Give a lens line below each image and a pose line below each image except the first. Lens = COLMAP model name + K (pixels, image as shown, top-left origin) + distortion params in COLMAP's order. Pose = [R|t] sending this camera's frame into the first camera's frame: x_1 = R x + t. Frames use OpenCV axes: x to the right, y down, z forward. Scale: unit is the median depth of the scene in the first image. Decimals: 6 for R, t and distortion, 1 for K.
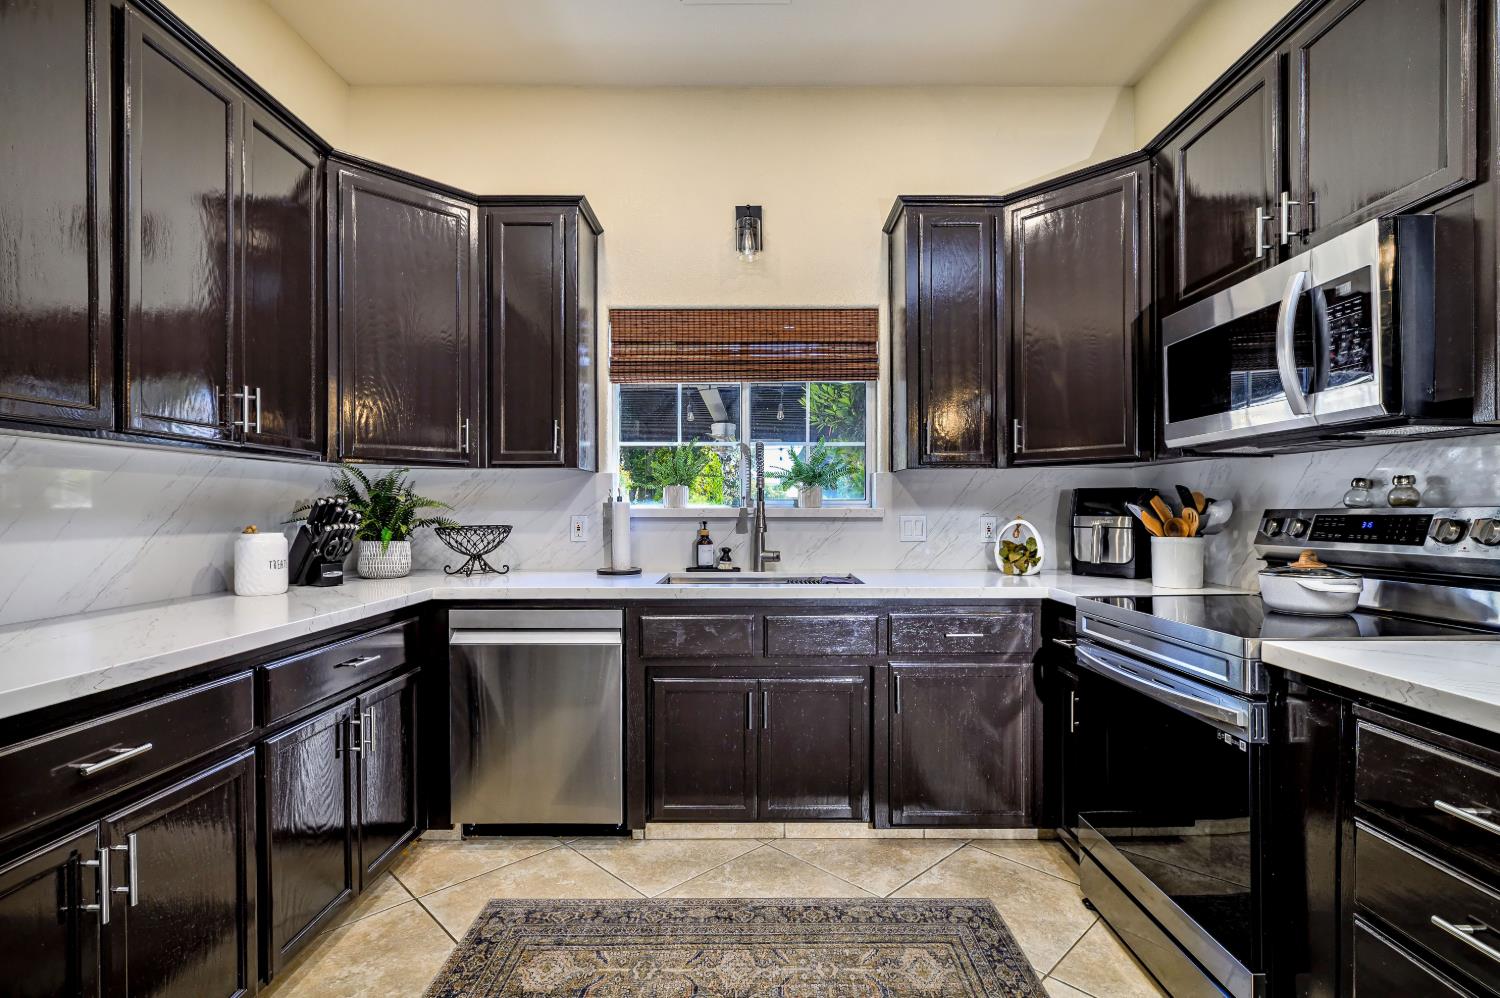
lens RADIAL K [[712.3, 0, 753.3], [0, 712.3, 511.4], [0, 0, 1]] dist [-0.001189, 0.000320]
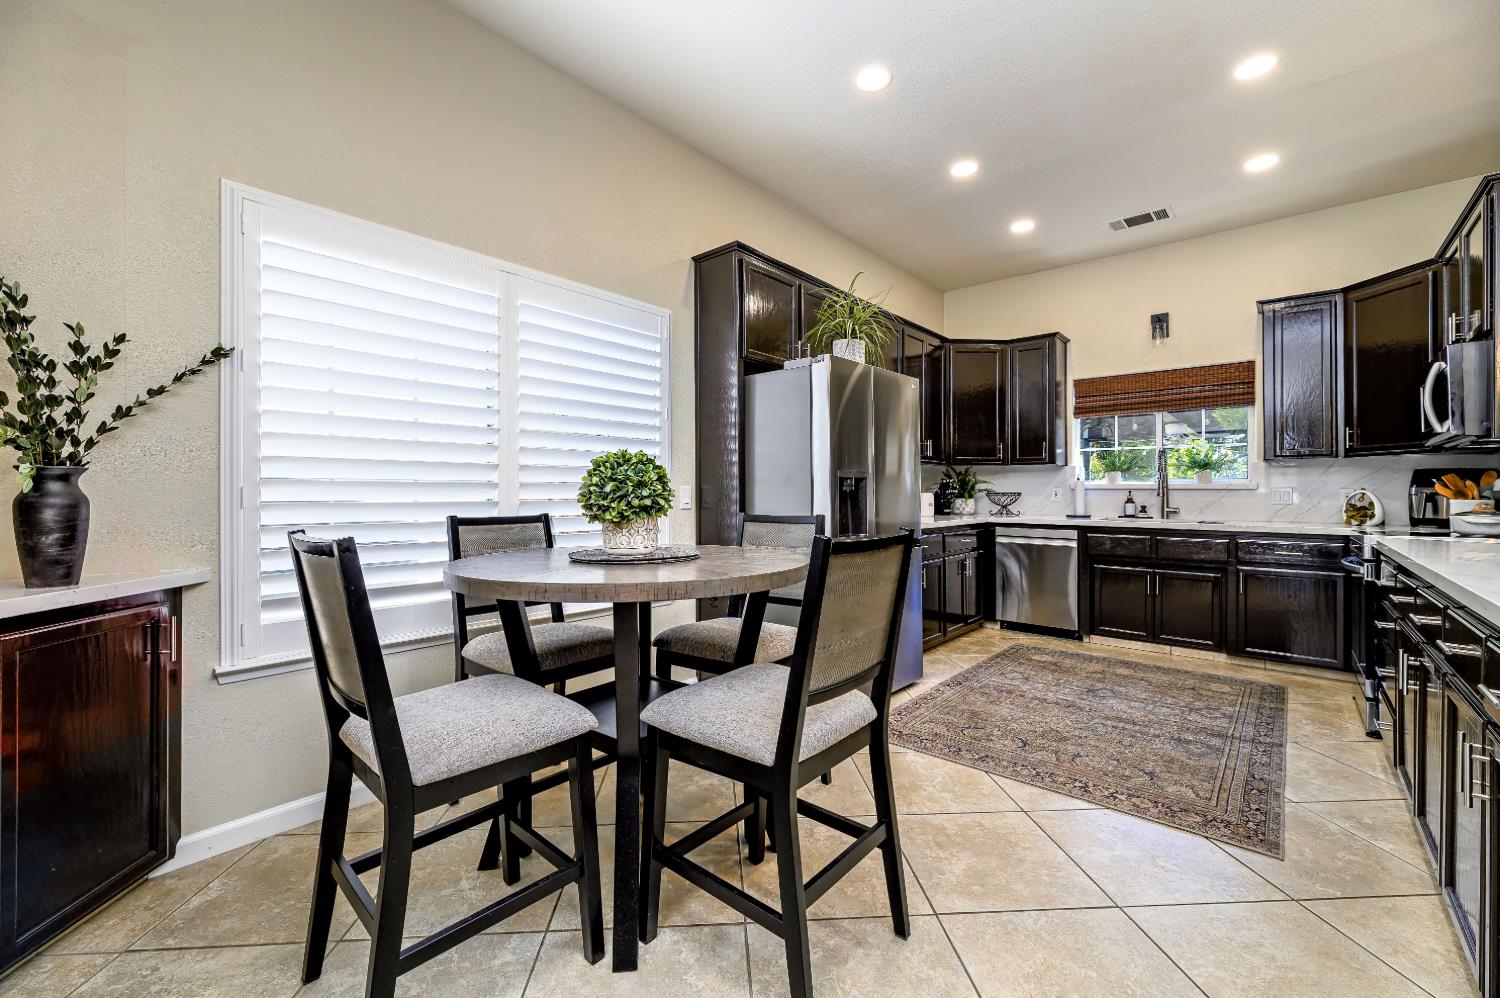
lens RADIAL K [[614.8, 0, 748.5], [0, 614.8, 488.2], [0, 0, 1]] dist [0.001874, -0.000412]
pose [[0.756898, -0.000021, -0.653533, 0.230739], [-0.001376, 0.999998, -0.001625, 0.011513], [0.653531, 0.002129, 0.756896, -0.877060]]
